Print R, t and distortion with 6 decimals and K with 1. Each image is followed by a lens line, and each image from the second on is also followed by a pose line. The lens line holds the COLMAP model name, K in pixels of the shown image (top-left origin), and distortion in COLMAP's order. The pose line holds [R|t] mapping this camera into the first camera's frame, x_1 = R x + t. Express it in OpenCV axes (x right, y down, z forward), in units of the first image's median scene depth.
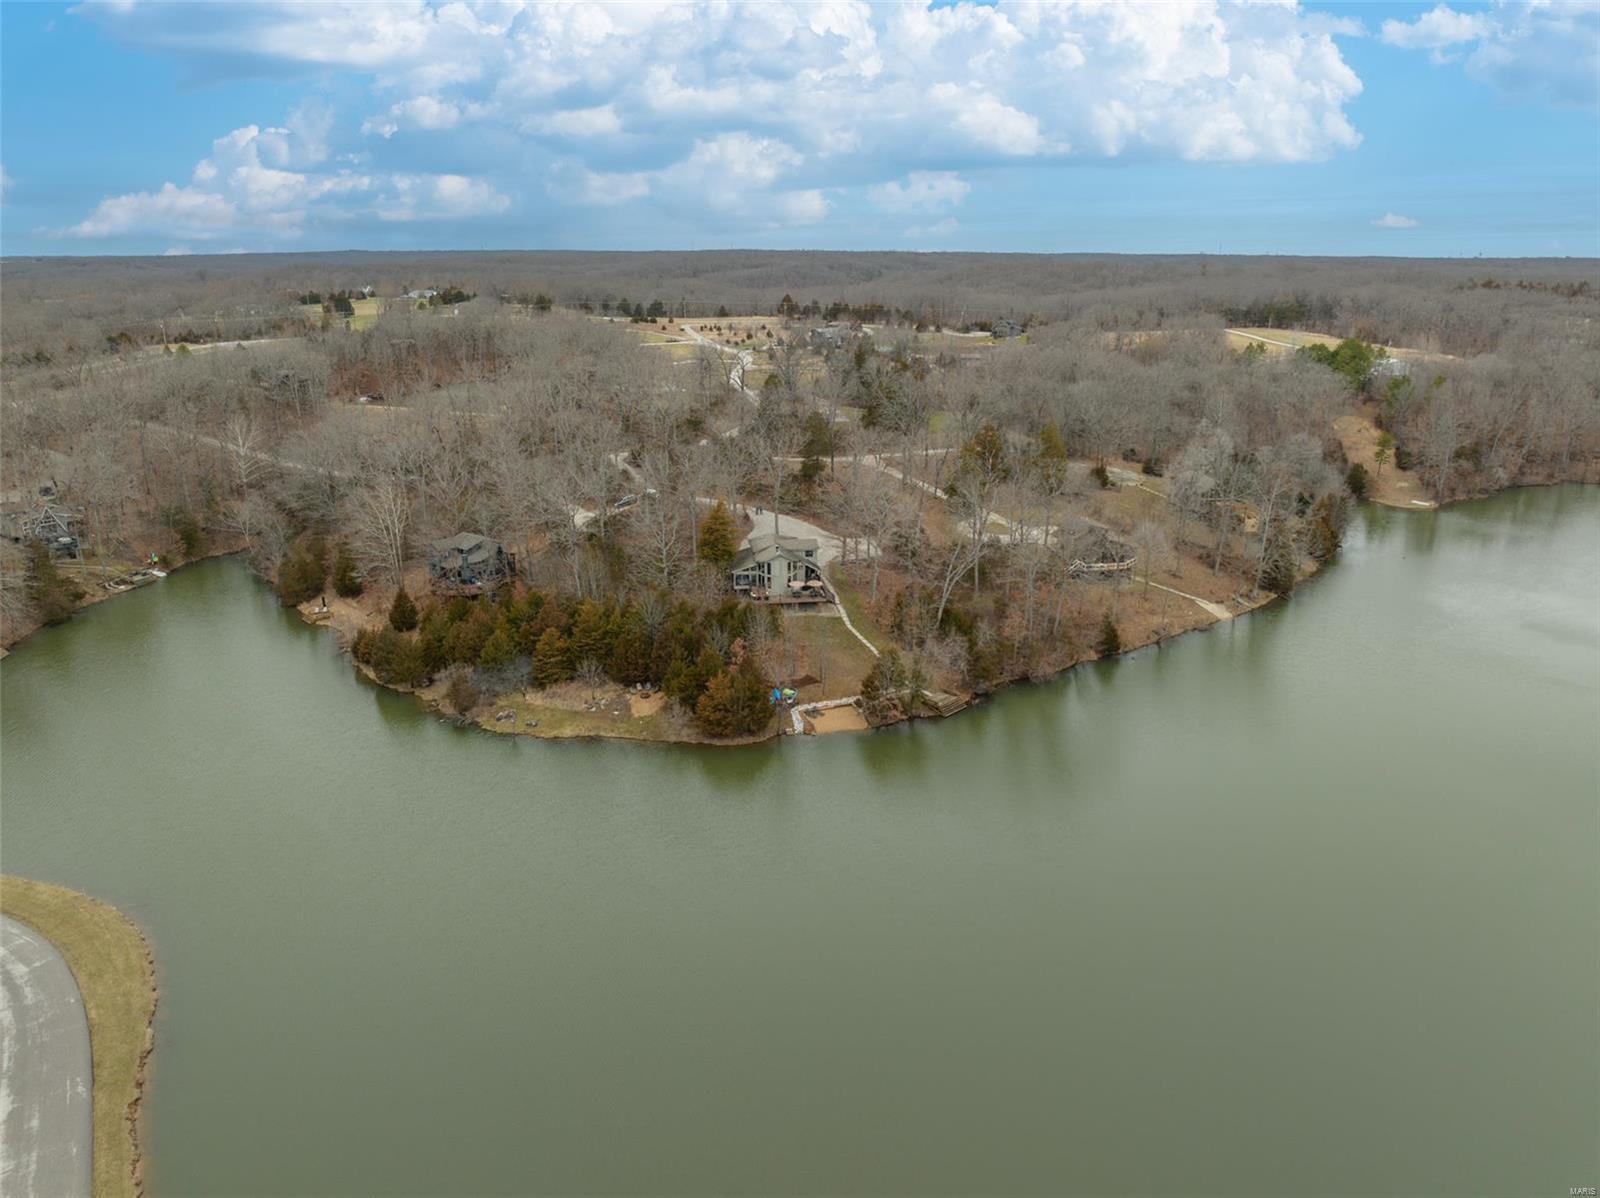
lens RADIAL K [[1125.1, 0, 800.0], [0, 1125.1, 599.0], [0, 0, 1]] dist [-0.033310, -0.003910]
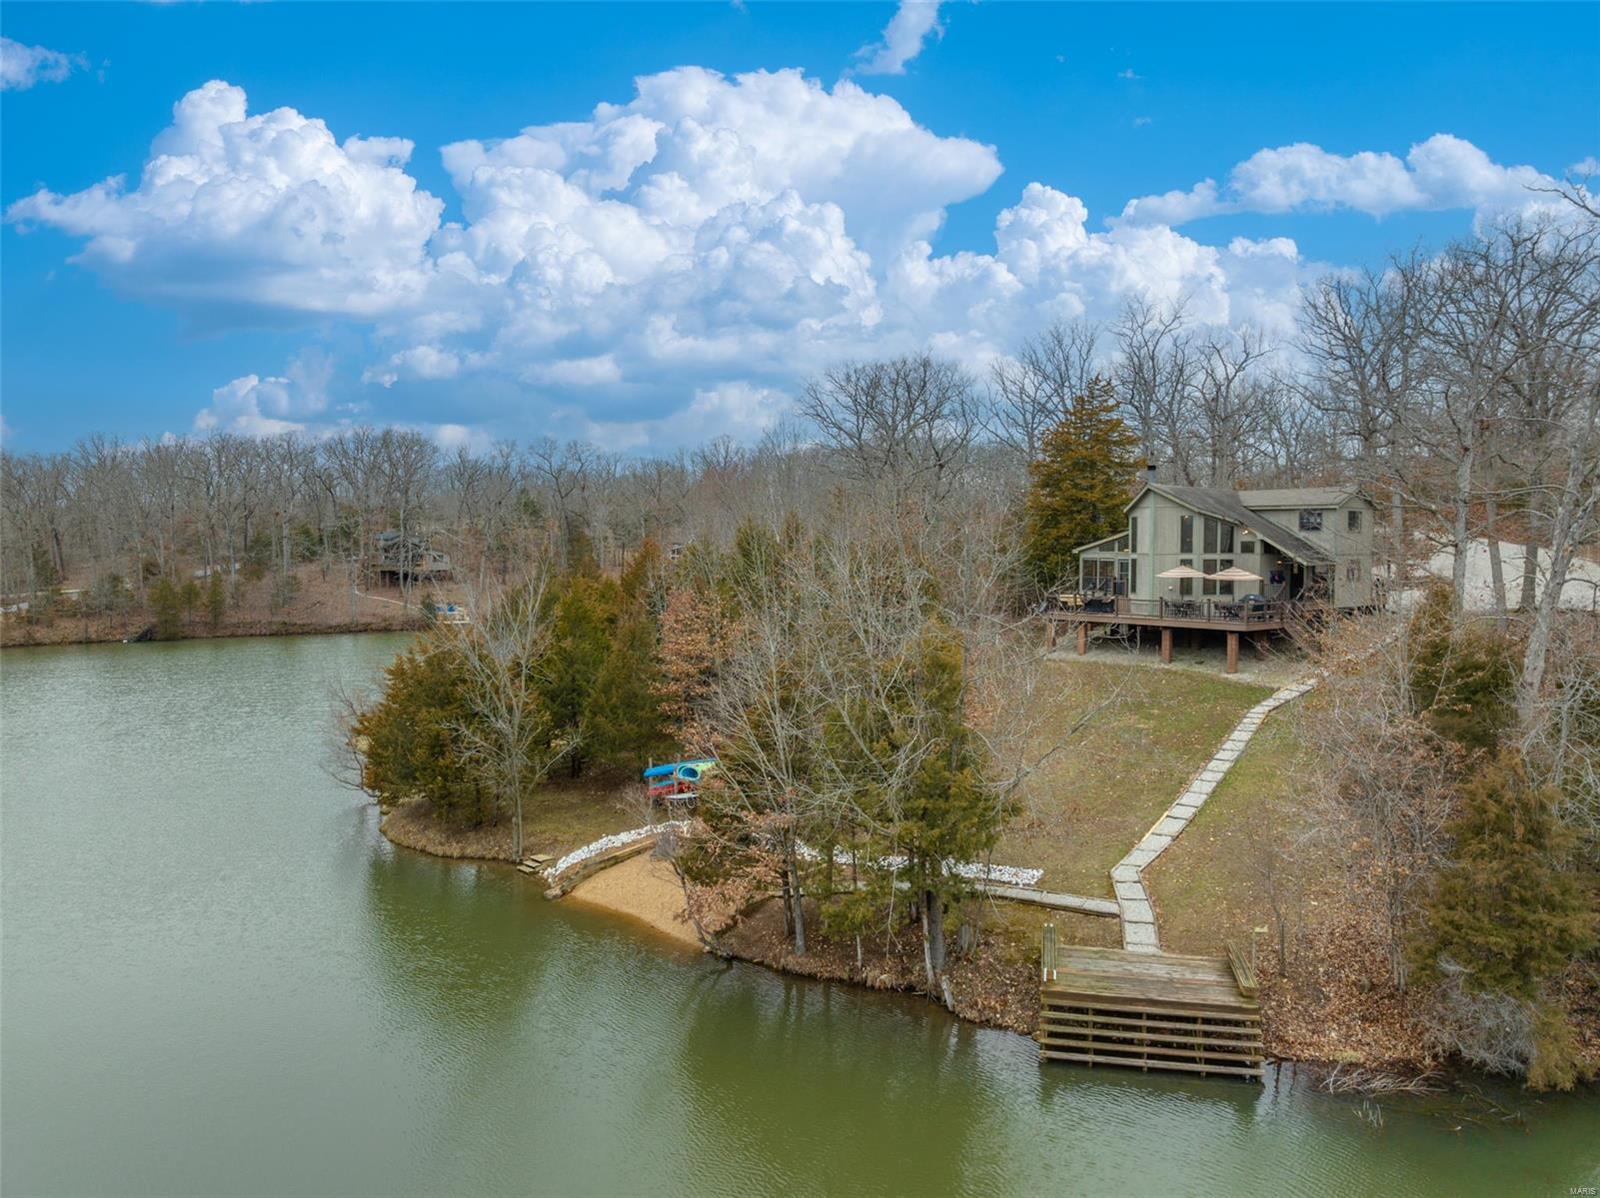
lens RADIAL K [[1125.1, 0, 800.0], [0, 1125.1, 599.0], [0, 0, 1]] dist [-0.033310, -0.003910]
pose [[0.513275, 0.039798, -0.857301, 0.247900], [-0.256735, 0.960301, -0.109130, 0.064385], [0.818923, 0.276113, 0.503116, 0.847089]]
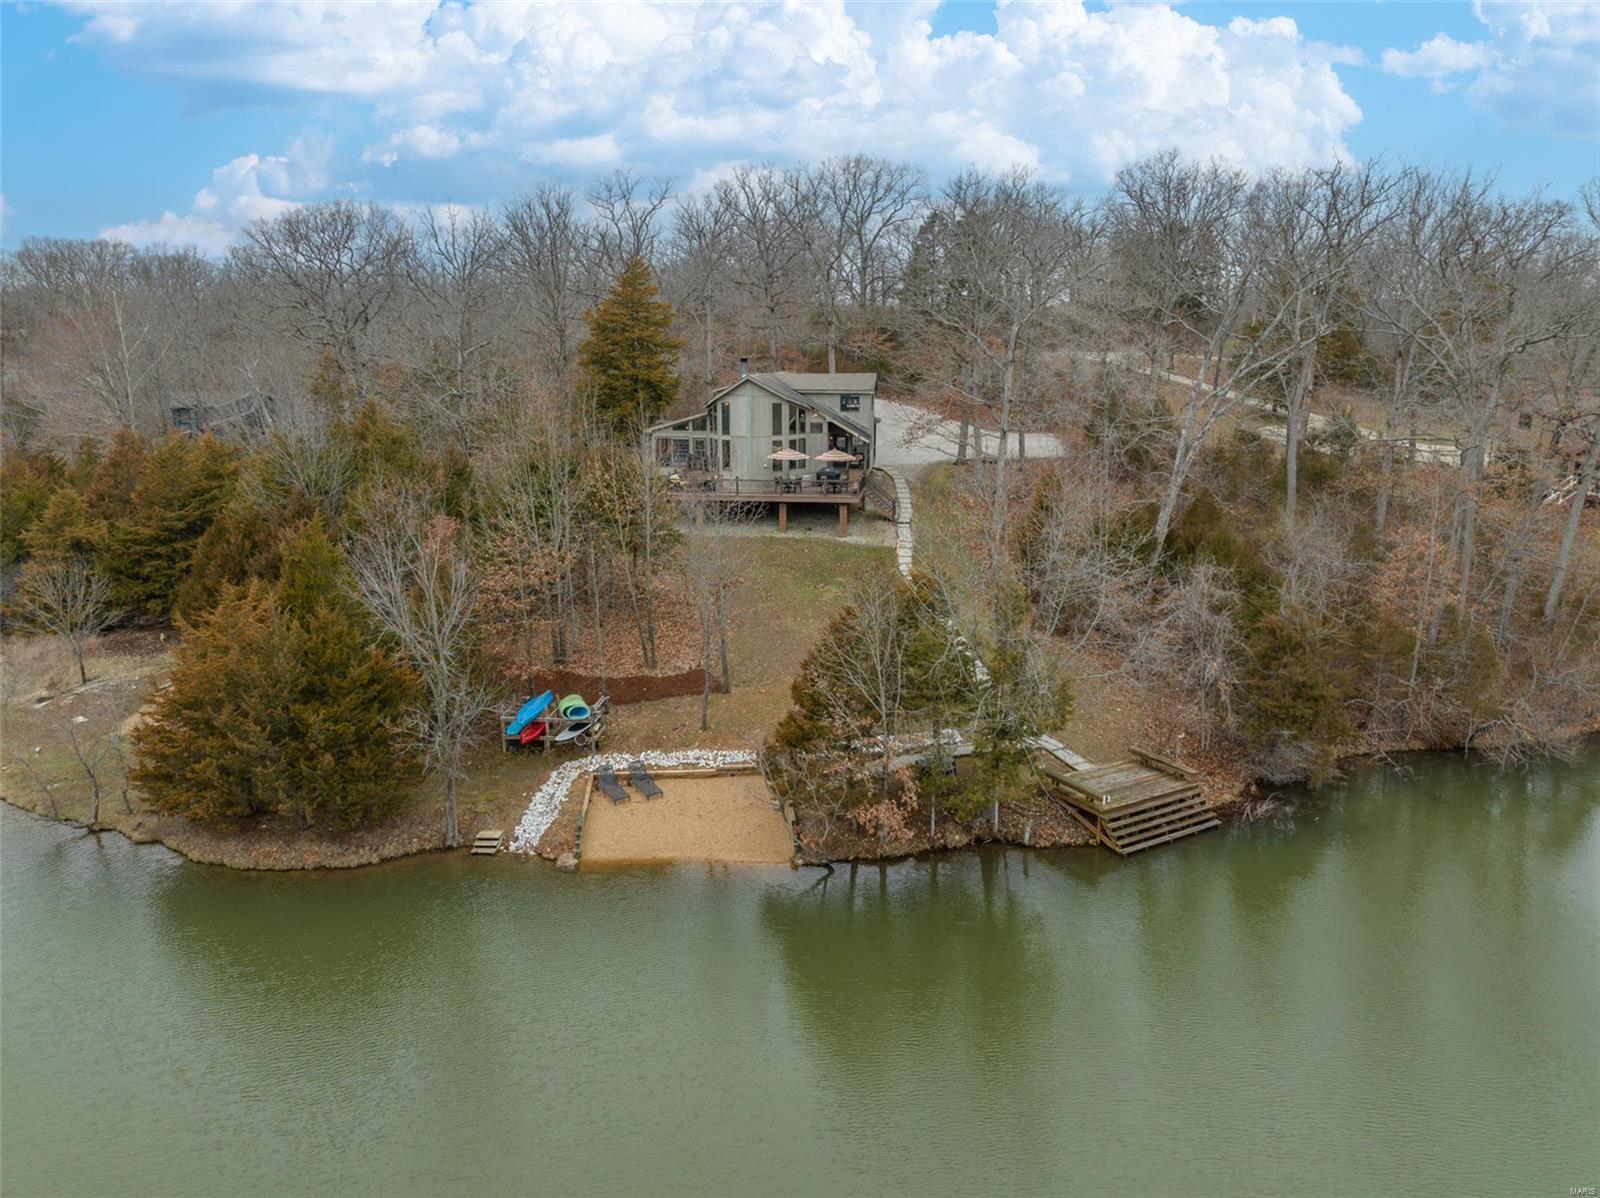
lens RADIAL K [[1125.1, 0, 800.0], [0, 1125.1, 599.0], [0, 0, 1]] dist [-0.033310, -0.003910]
pose [[0.962794, 0.059947, -0.263505, 0.119512], [-0.081189, 0.994204, -0.070468, 0.069904], [0.257753, 0.089240, 0.962081, 0.719307]]
